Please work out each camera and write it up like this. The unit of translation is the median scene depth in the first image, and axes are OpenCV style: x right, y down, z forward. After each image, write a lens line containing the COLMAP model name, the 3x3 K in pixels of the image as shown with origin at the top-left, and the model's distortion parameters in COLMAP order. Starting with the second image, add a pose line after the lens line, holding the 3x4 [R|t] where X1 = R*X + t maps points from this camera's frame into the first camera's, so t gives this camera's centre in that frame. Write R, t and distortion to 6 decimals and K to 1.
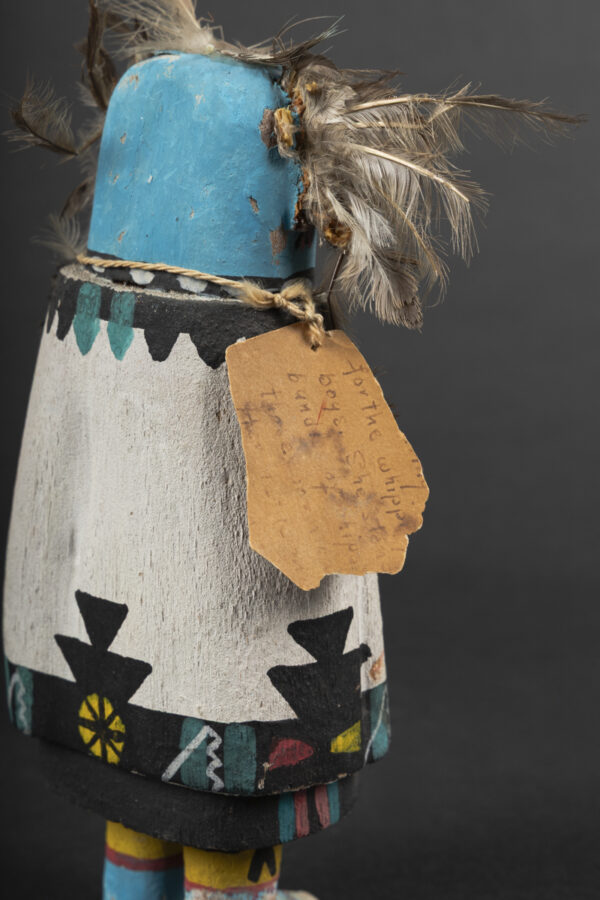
lens RADIAL K [[2693.6, 0, 300.4], [0, 2693.6, 453.8], [0, 0, 1]] dist [0.303260, 0.000000]
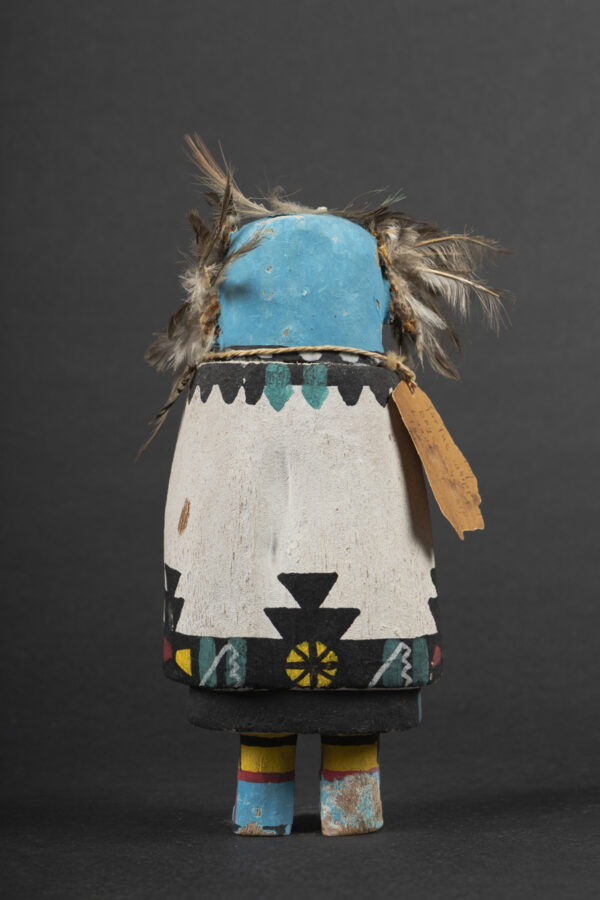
lens RADIAL K [[2610.6, 0, 298.8], [0, 2610.6, 445.9], [0, 0, 1]] dist [0.544904, 0.000000]
pose [[0.654474, -0.040055, 0.755023, -1.173879], [0.165954, 0.981855, -0.091765, 0.117207], [-0.737647, 0.185357, 0.649245, 0.065203]]
